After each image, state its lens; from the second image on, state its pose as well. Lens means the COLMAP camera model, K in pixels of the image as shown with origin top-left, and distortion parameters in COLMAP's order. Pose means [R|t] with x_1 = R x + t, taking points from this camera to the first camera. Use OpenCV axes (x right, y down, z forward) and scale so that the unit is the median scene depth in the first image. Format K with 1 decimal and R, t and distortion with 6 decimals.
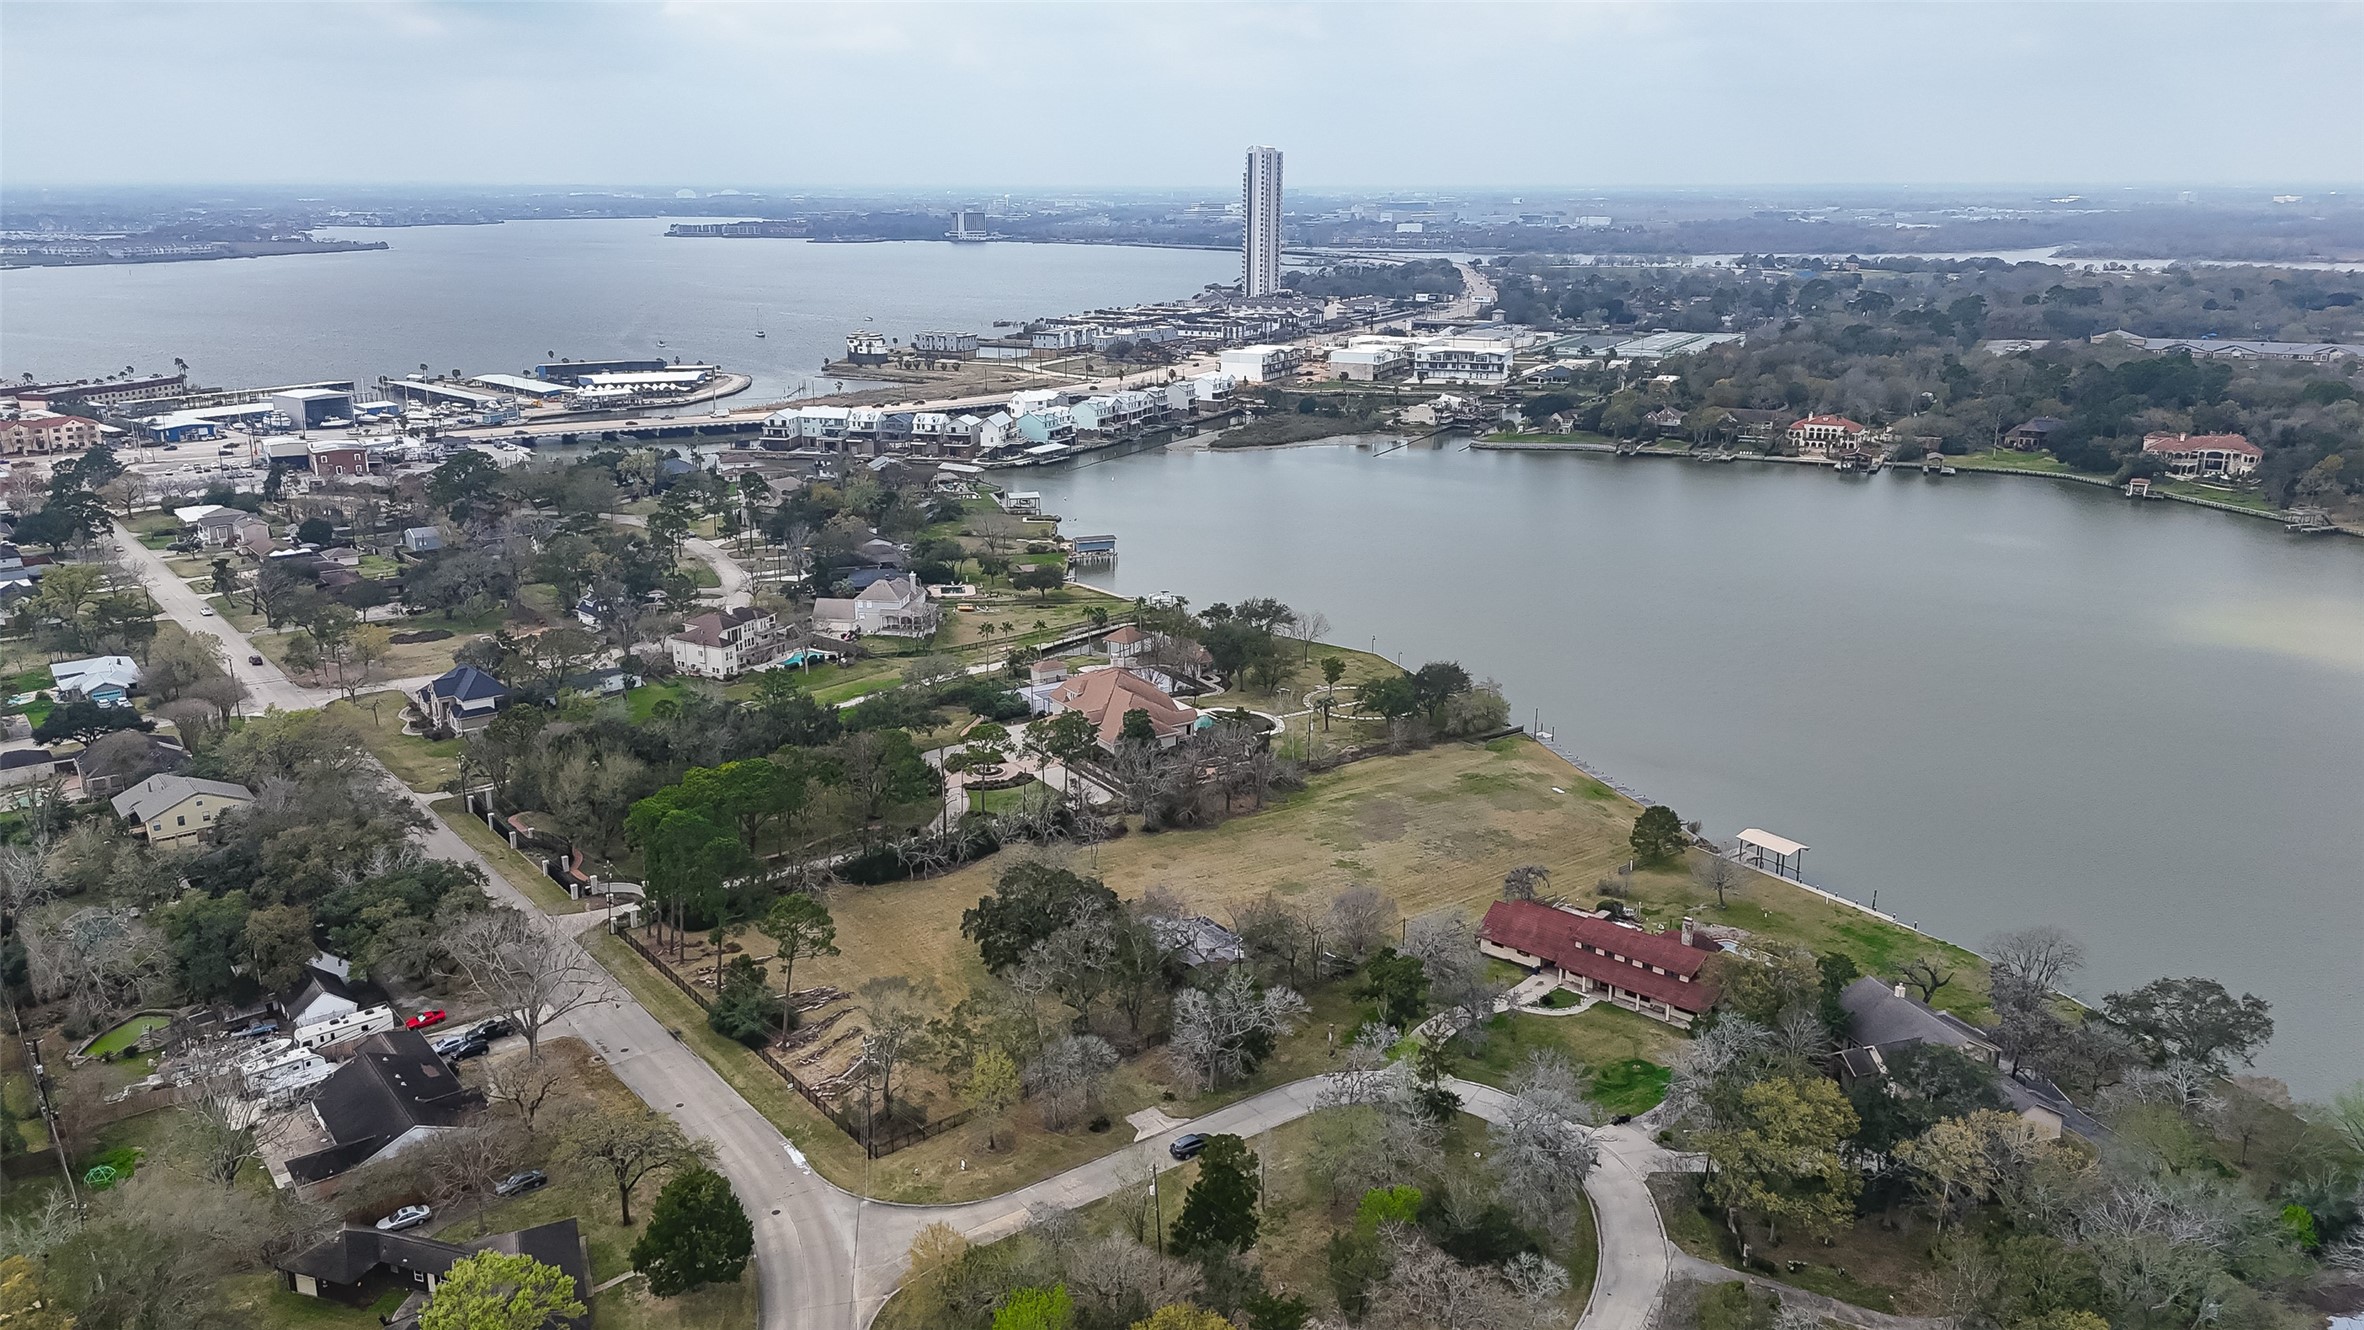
lens RADIAL K [[1726.3, 0, 1182.0], [0, 1726.3, 665.0], [0, 0, 1]] dist [0.121439, -0.158815]
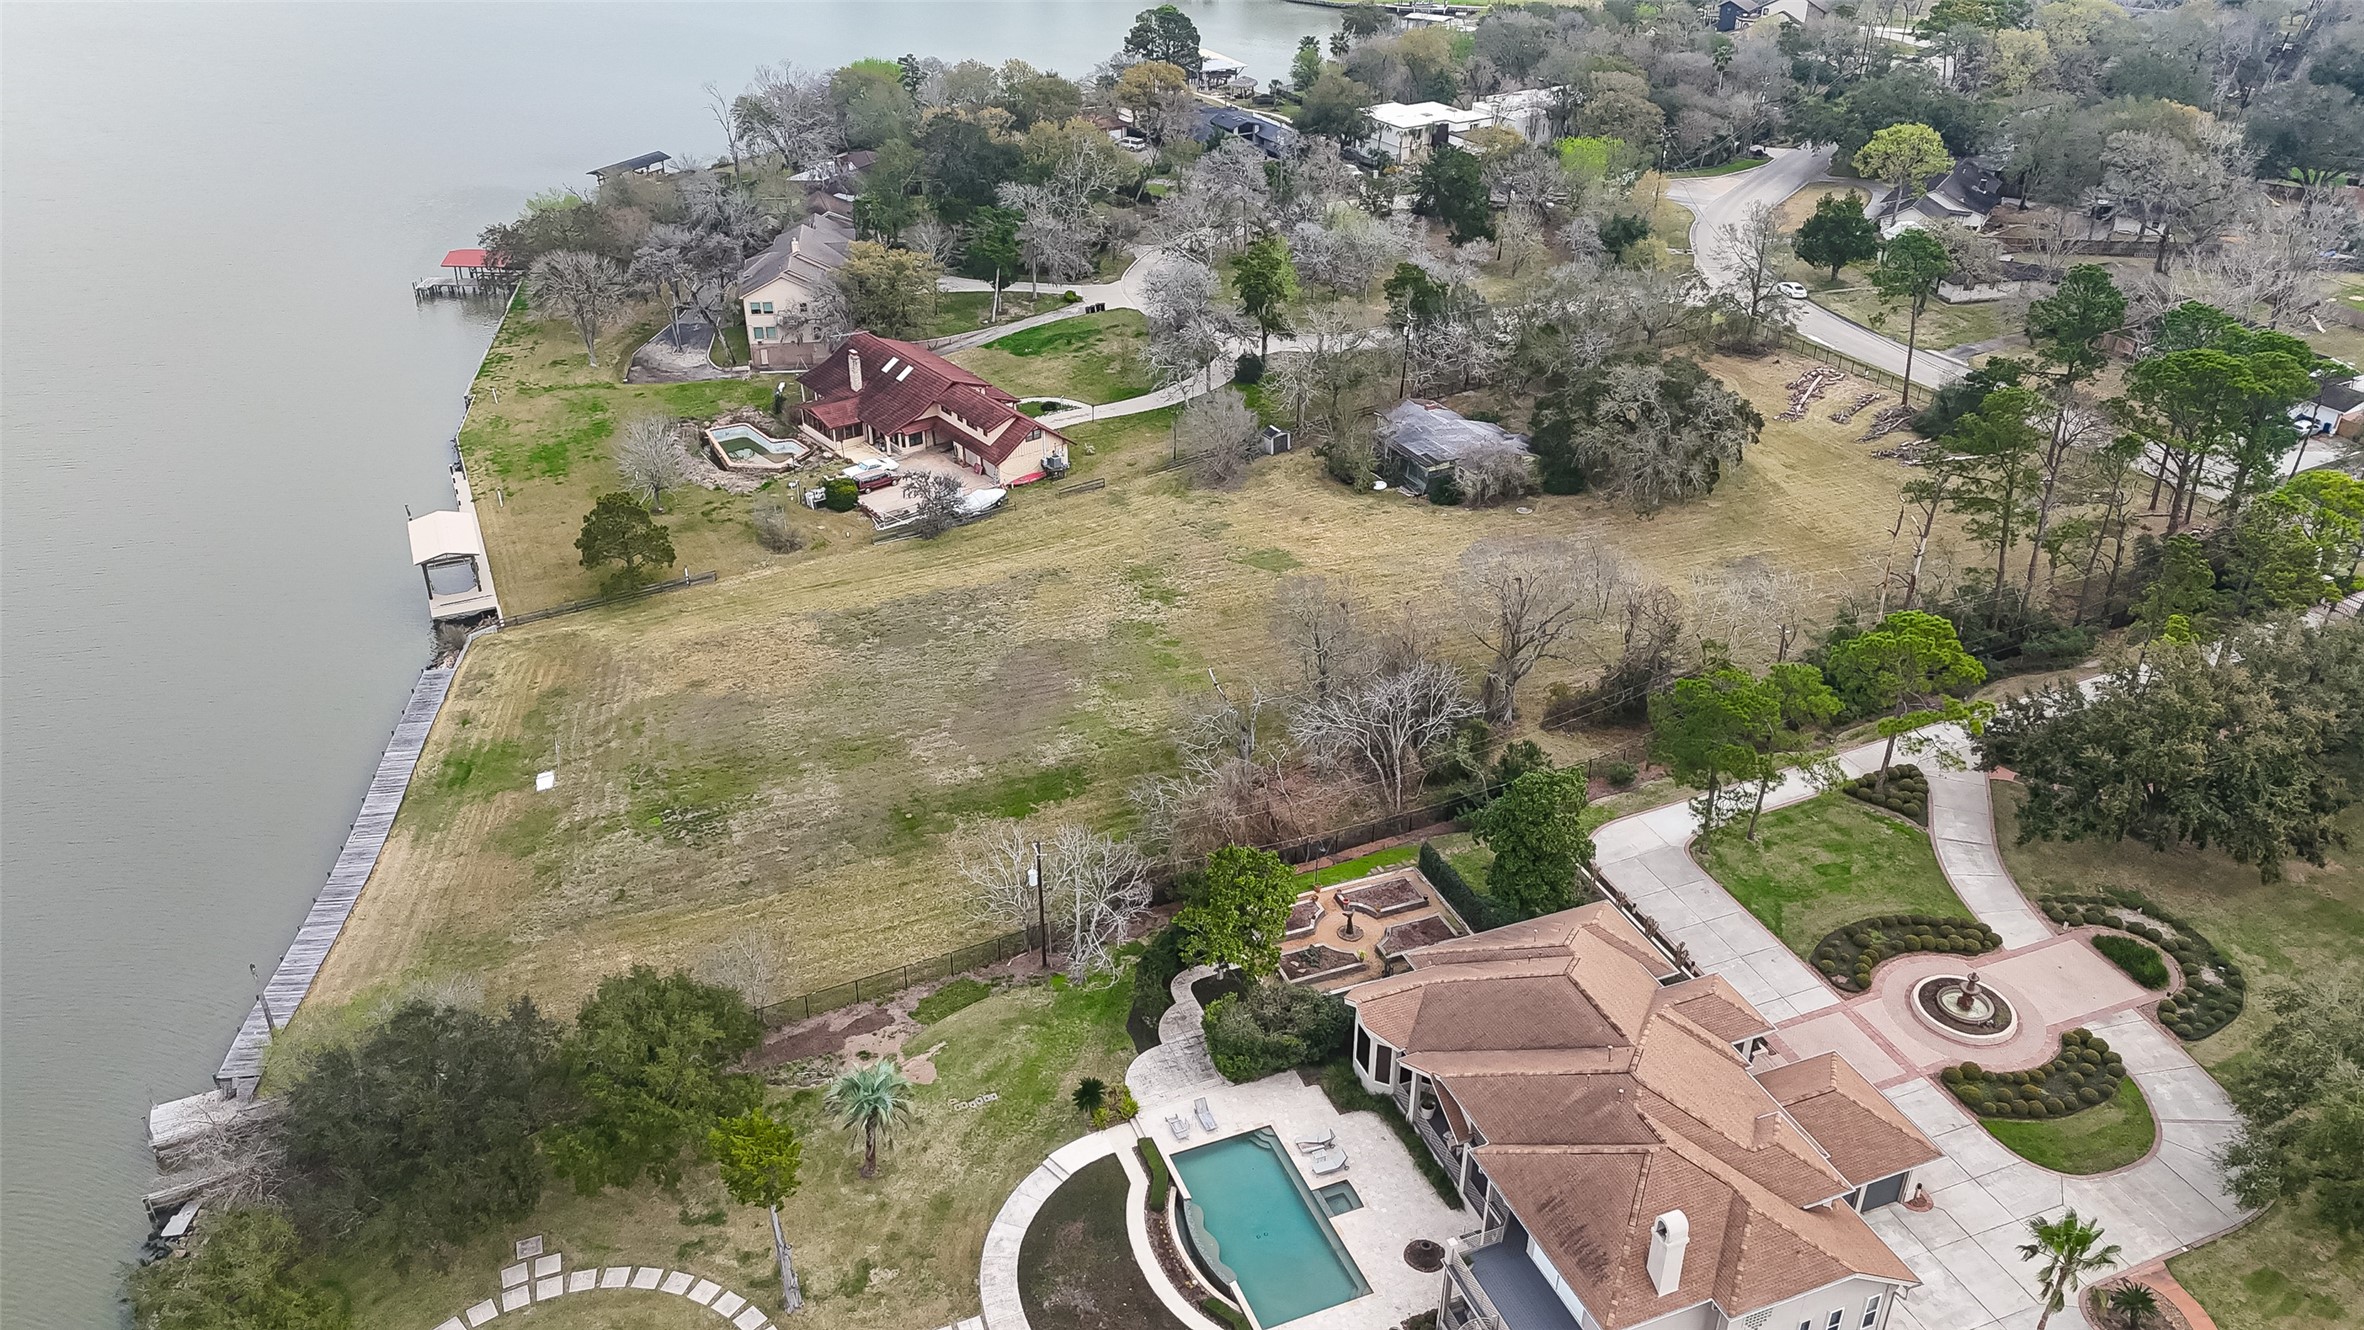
lens RADIAL K [[1722.9, 0, 1177.9], [0, 1722.9, 684.0], [0, 0, 1]] dist [0.088872, -0.085303]
pose [[-0.983139, -0.097292, 0.154832, -0.003581], [0.044030, 0.695855, 0.716831, -0.226258], [-0.177483, 0.711562, -0.679838, 1.131032]]
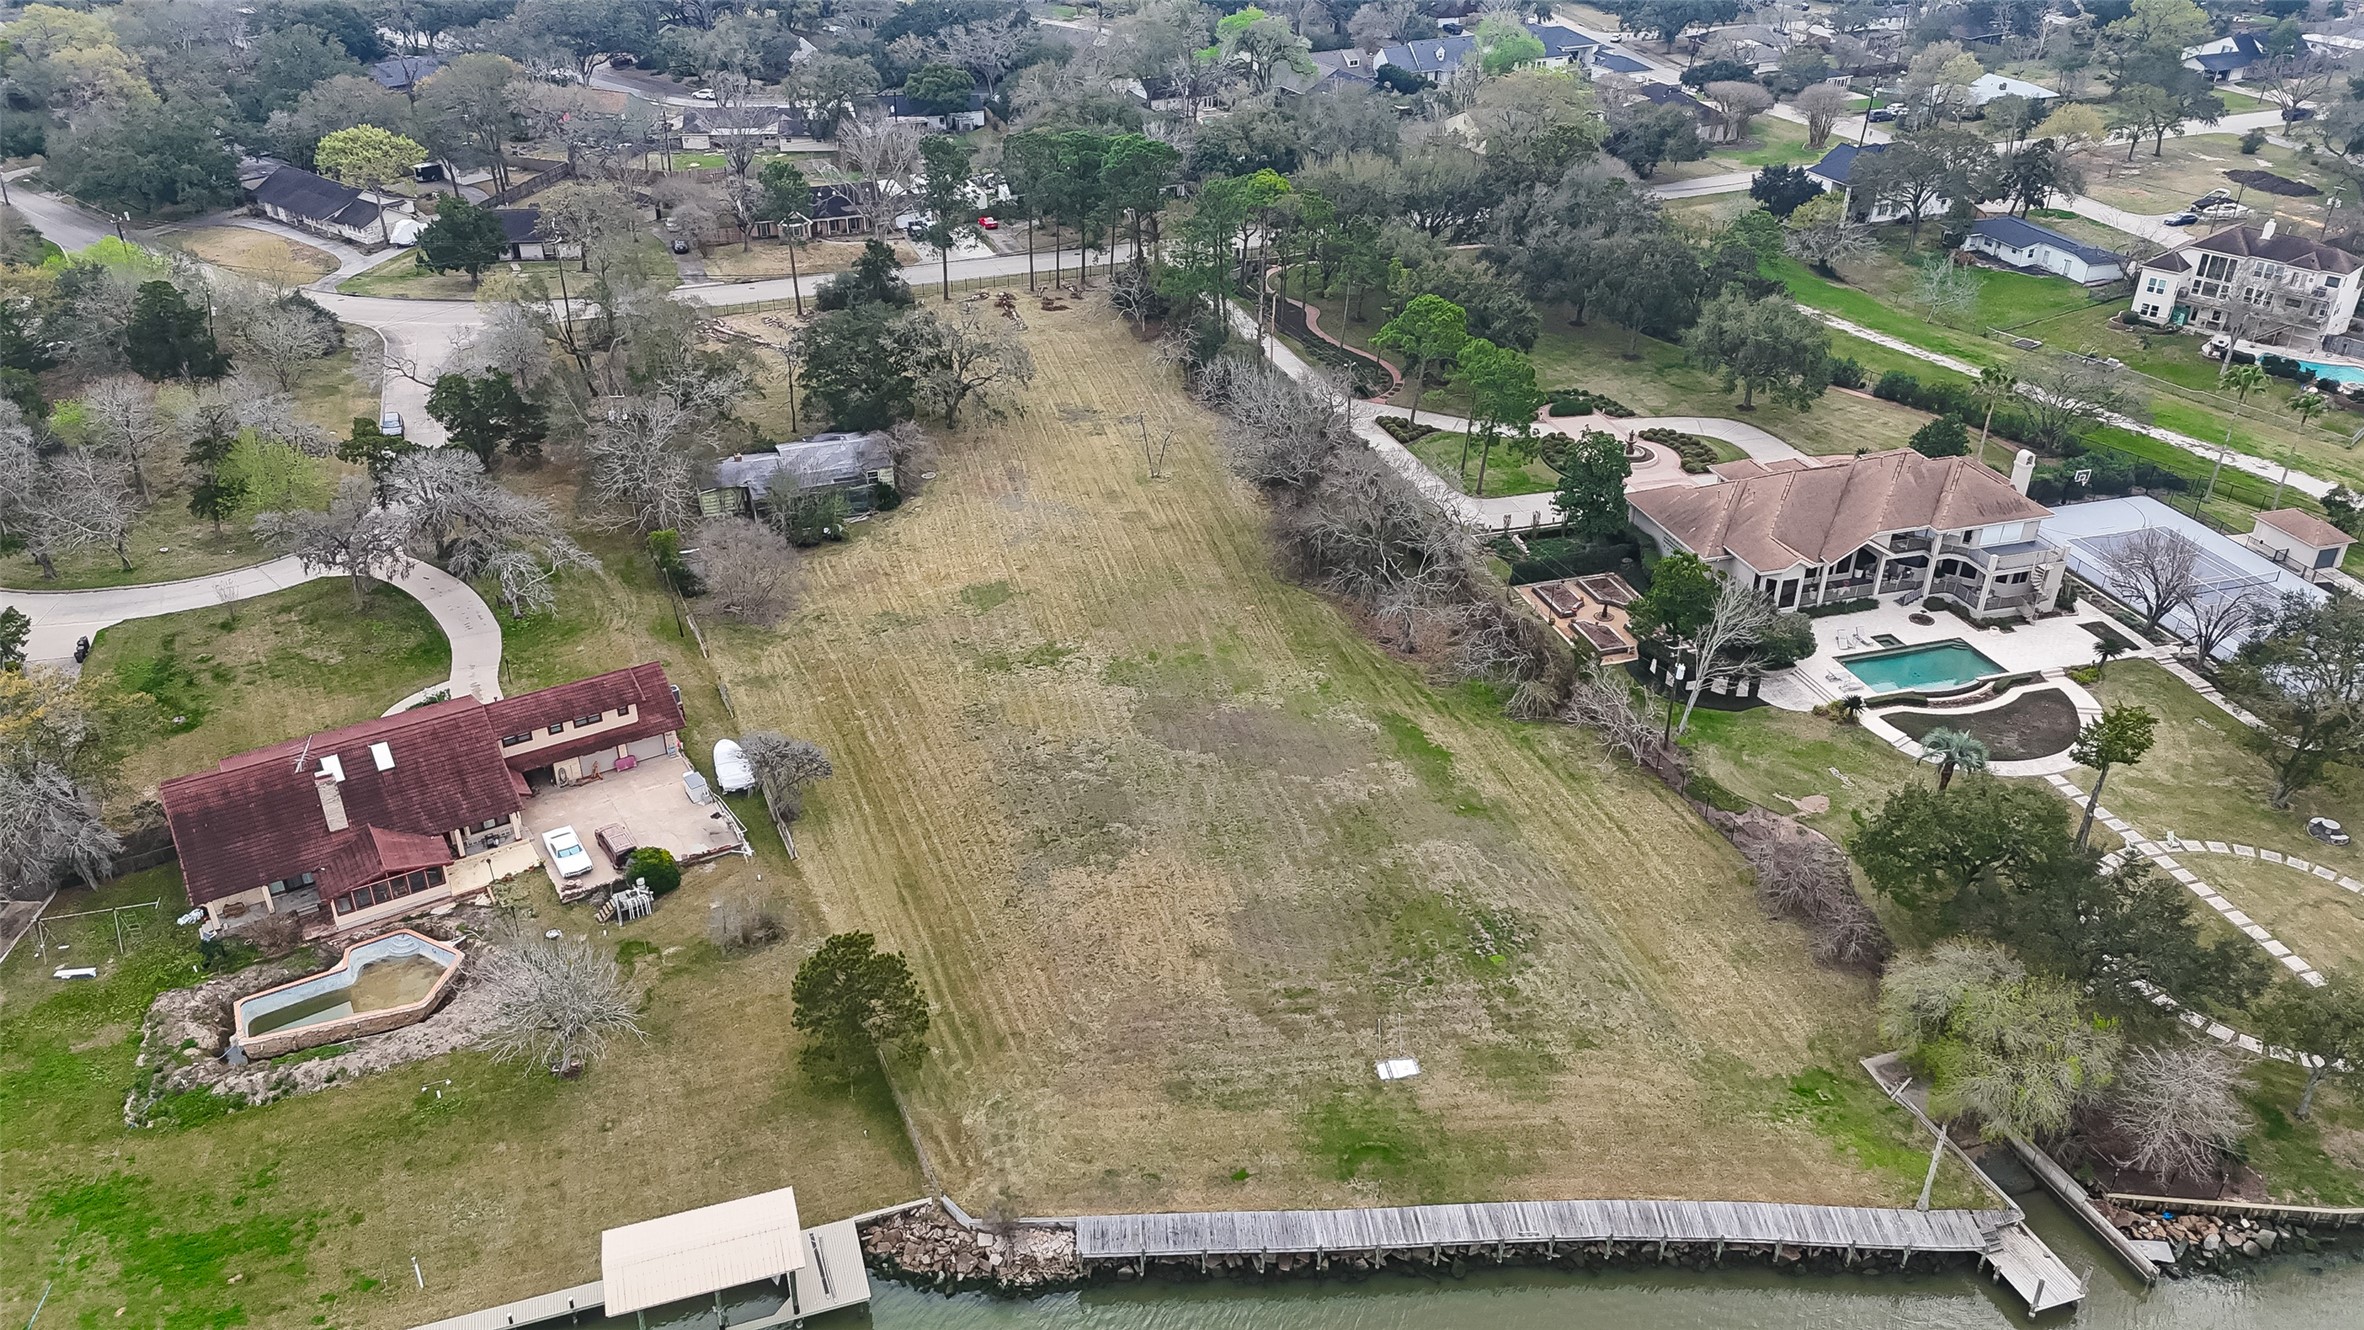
lens RADIAL K [[1729.2, 0, 1179.4], [0, 1729.2, 668.4], [0, 0, 1]] dist [0.103758, -0.115366]
pose [[-0.277122, 0.476879, -0.834140, 0.435057], [-0.265522, 0.796326, 0.543474, -0.153596], [0.923418, 0.372091, -0.094057, 0.870424]]
